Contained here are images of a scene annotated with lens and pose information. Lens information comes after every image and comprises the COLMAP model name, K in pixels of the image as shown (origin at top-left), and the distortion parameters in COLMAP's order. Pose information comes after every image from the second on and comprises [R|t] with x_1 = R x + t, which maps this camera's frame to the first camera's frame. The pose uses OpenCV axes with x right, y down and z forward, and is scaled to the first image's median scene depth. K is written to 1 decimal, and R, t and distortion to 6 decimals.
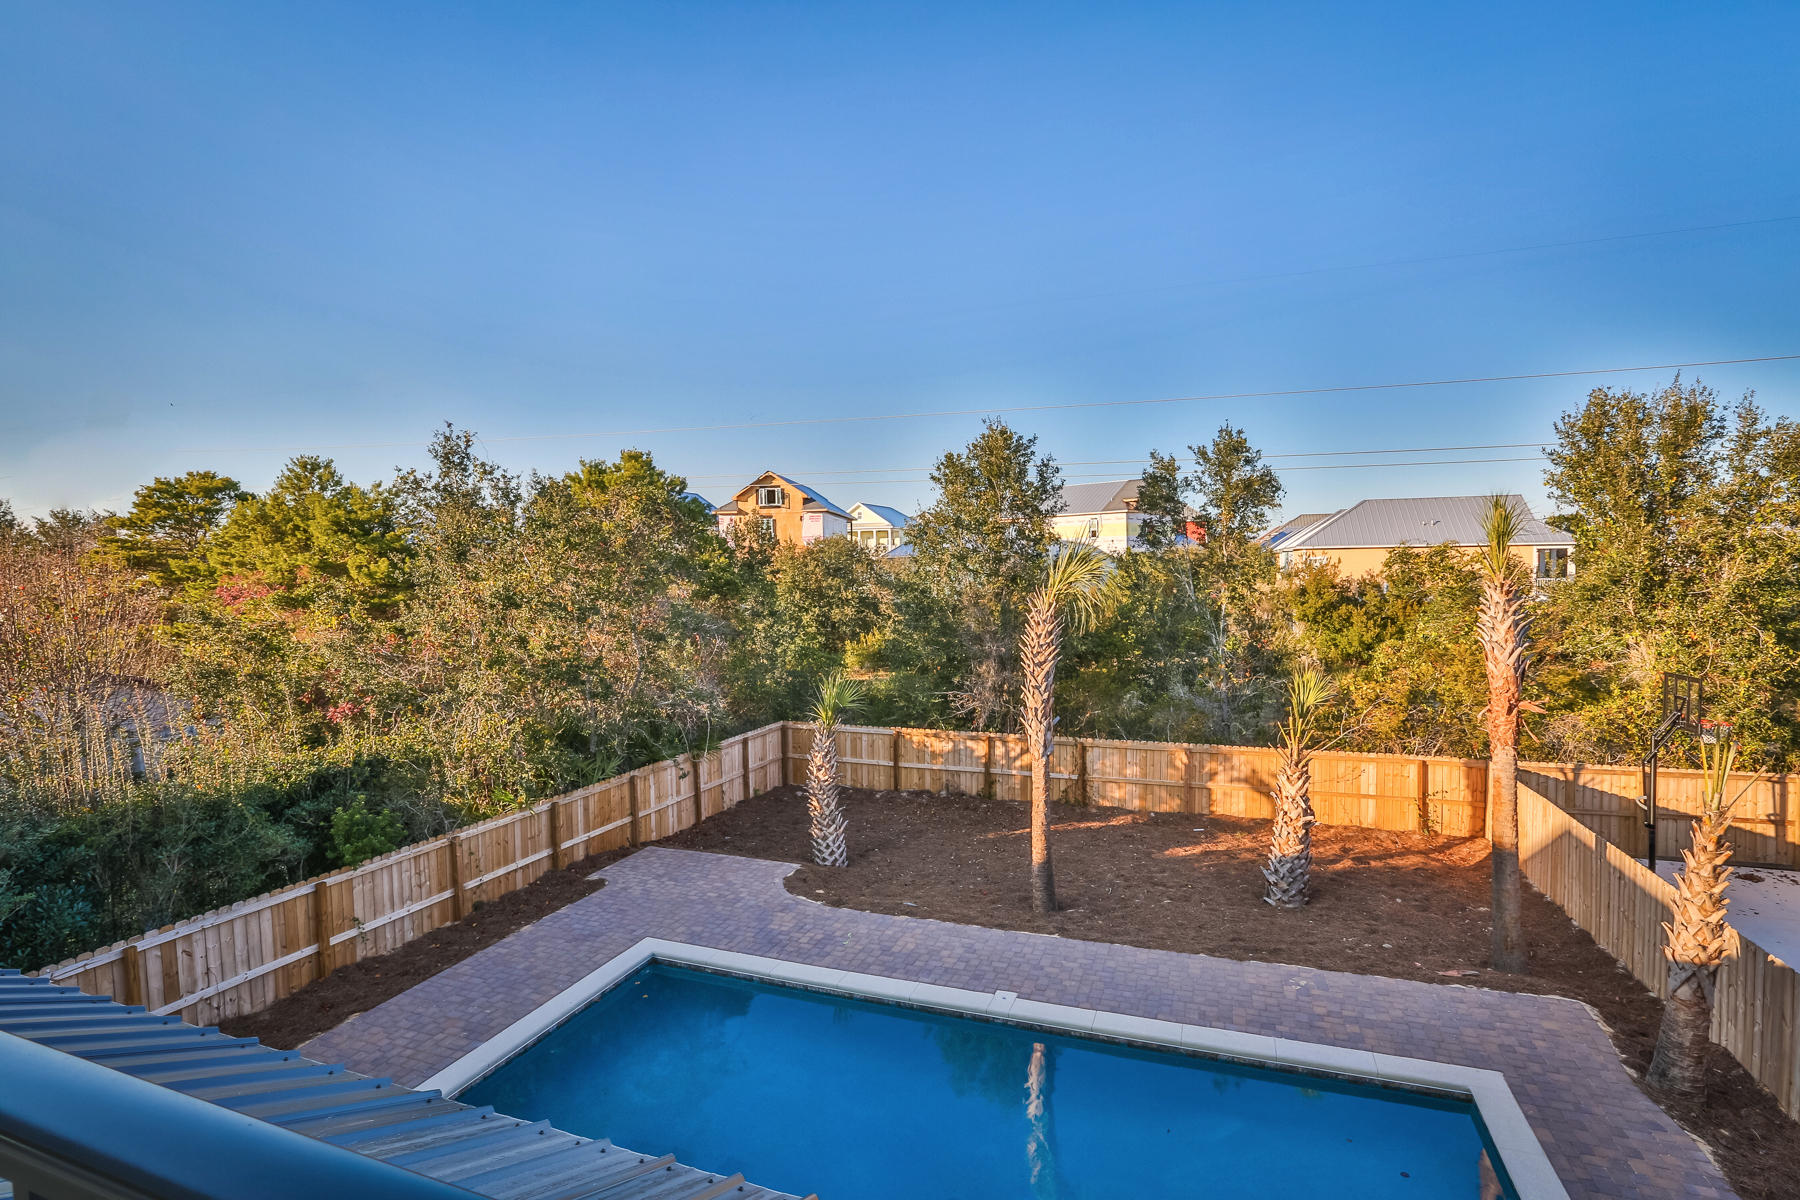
lens RADIAL K [[878.4, 0, 883.2], [0, 878.4, 588.6], [0, 0, 1]] dist [-0.055543, 0.018186]
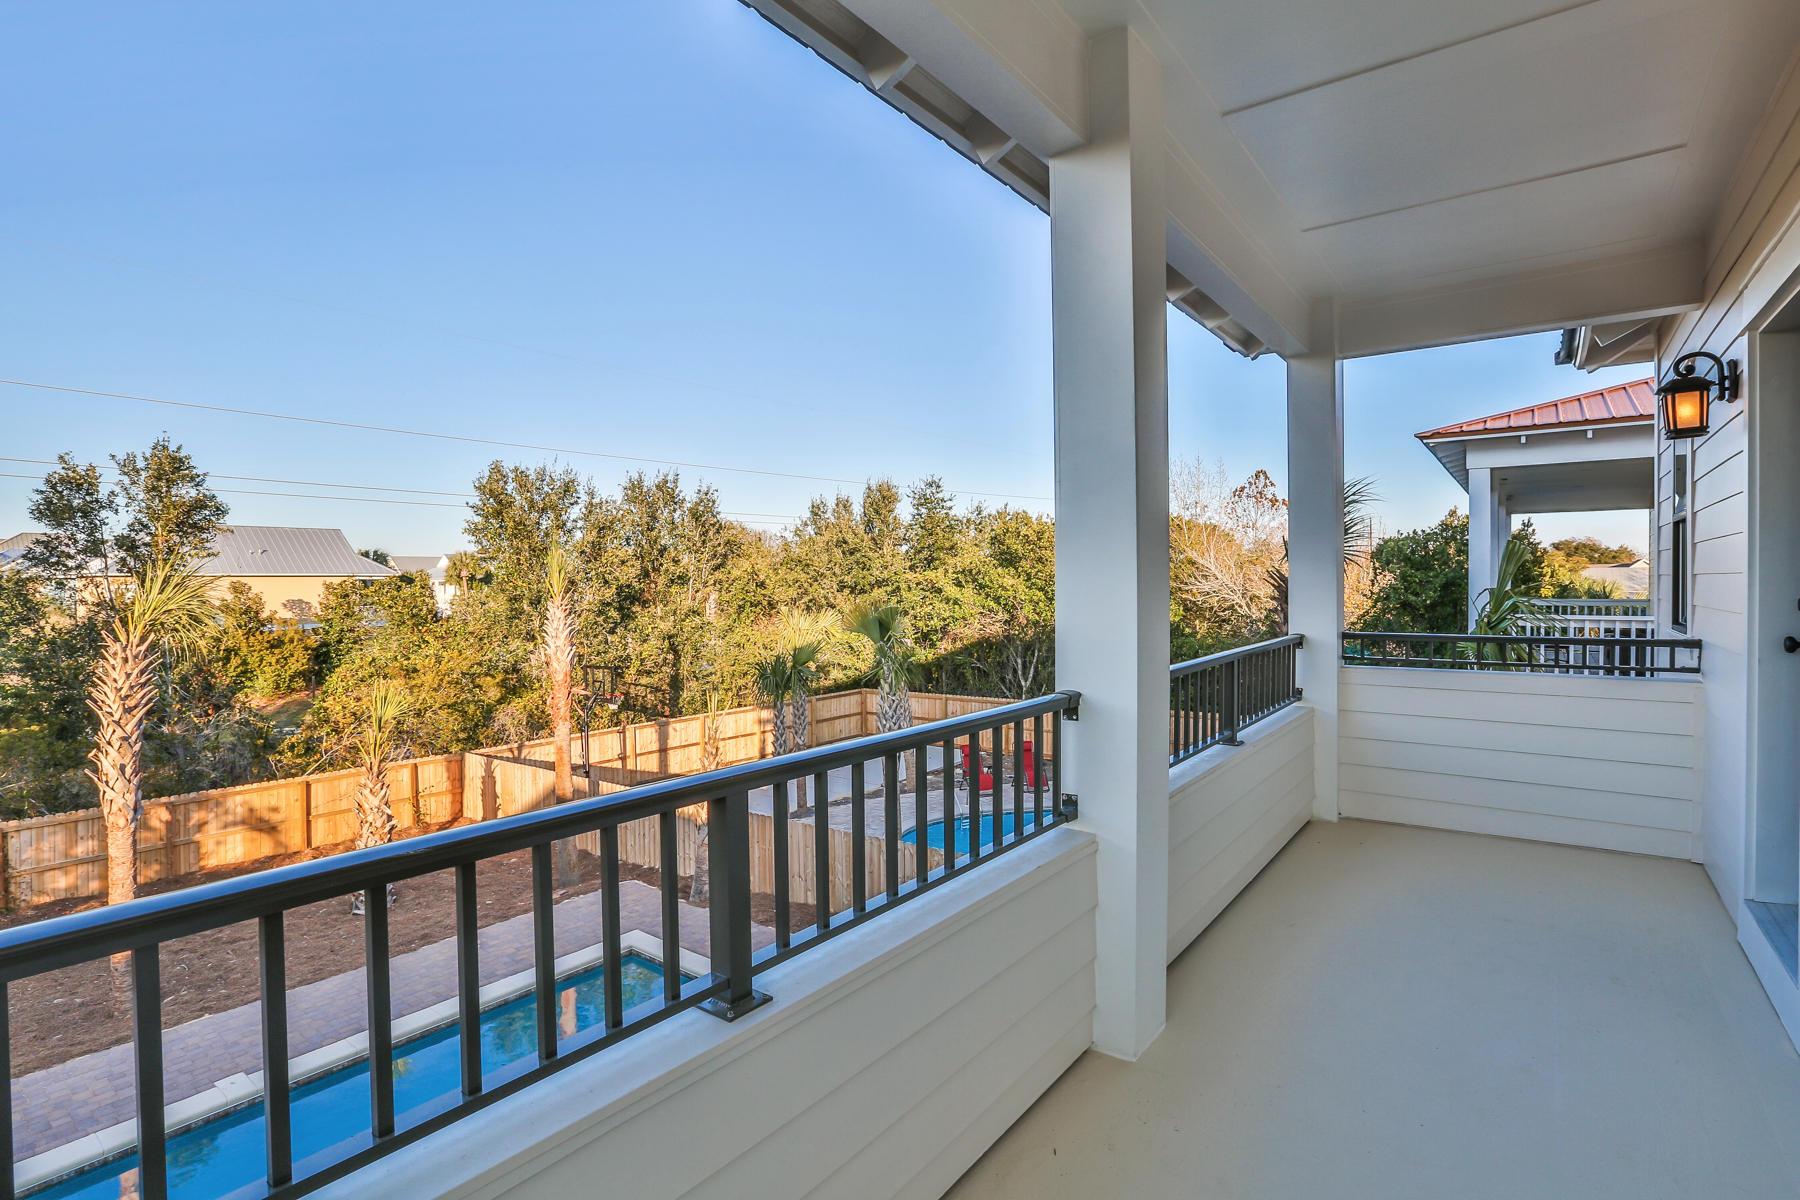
lens RADIAL K [[878.4, 0, 883.2], [0, 878.4, 588.6], [0, 0, 1]] dist [-0.055543, 0.018186]
pose [[0.285812, 0.004317, 0.958276, -0.281398], [0.033274, 0.999342, -0.014427, 0.005323], [-0.957708, 0.036009, 0.285480, 0.065942]]
